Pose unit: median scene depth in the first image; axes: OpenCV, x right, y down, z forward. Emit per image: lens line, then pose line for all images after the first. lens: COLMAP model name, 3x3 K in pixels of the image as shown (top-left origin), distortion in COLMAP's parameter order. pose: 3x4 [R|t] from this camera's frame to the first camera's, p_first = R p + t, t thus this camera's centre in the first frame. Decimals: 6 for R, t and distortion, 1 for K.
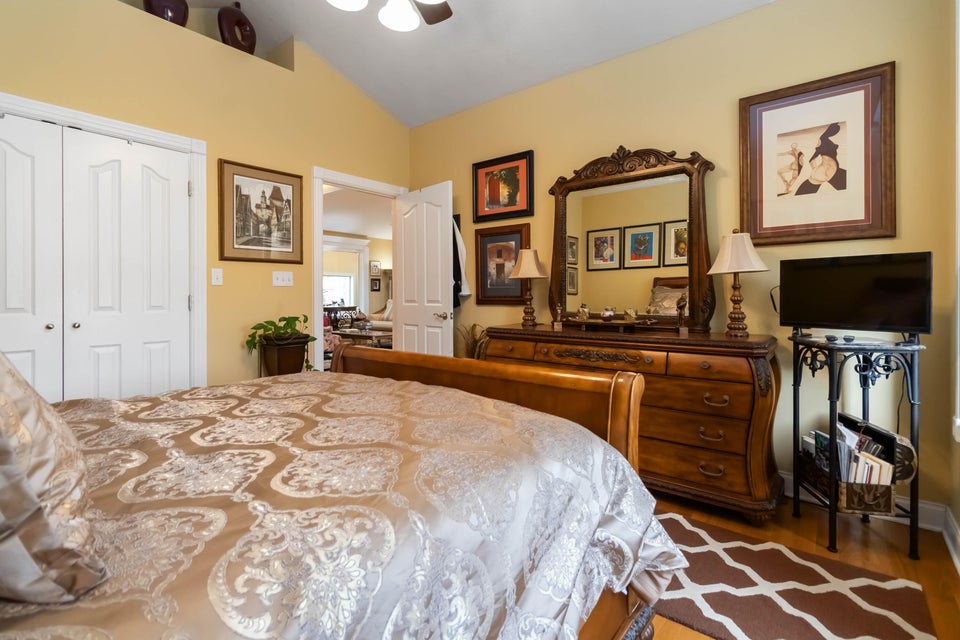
lens RADIAL K [[449.4, 0, 486.0], [0, 449.4, 295.8], [0, 0, 1]] dist [-0.000964, 0.000691]
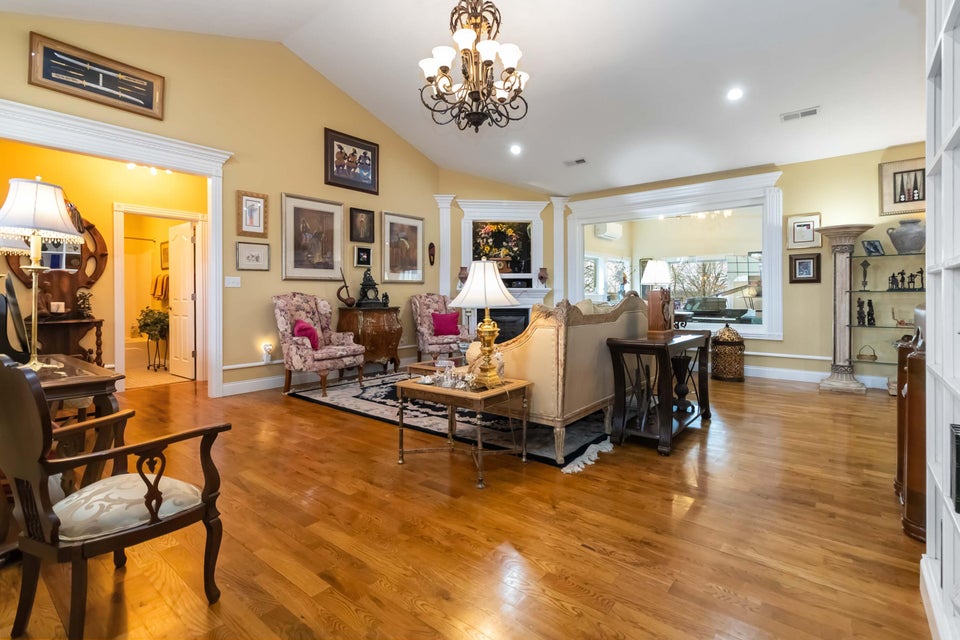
lens RADIAL K [[449.4, 0, 477.4], [0, 449.4, 297.0], [0, 0, 1]] dist [-0.000964, 0.000691]
pose [[-0.017021, 0.004473, -0.999845, 0.219107], [0.004311, 0.999981, 0.004400, 0.000202], [0.999846, -0.004236, -0.017040, 0.763711]]
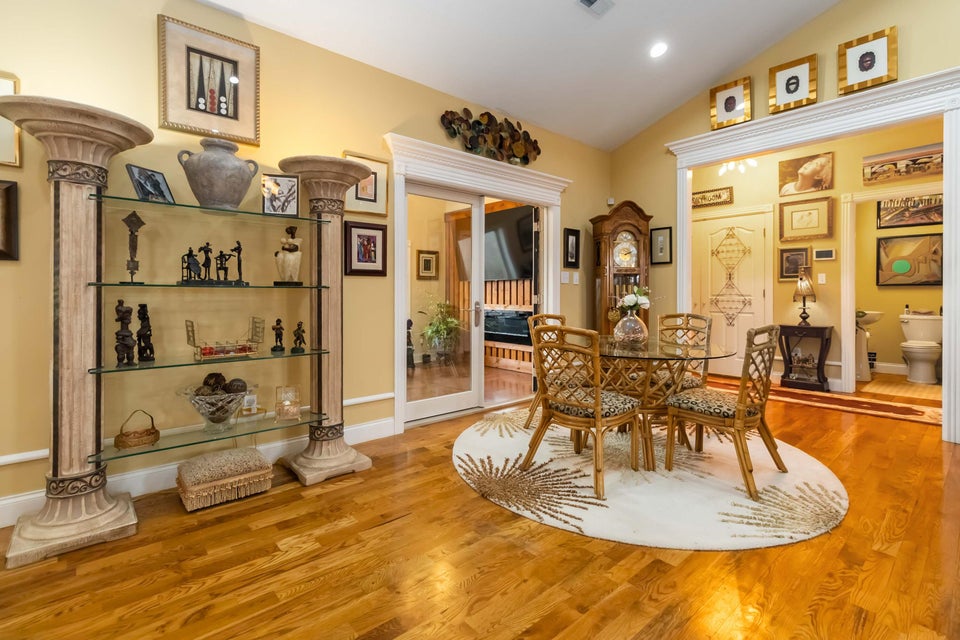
lens RADIAL K [[449.4, 0, 485.2], [0, 449.4, 296.9], [0, 0, 1]] dist [-0.000964, 0.000691]
pose [[0.984676, 0.005765, -0.174299, -0.045695], [-0.004727, 0.999969, 0.006373, 0.001364], [0.174331, -0.005452, 0.984672, 0.973457]]
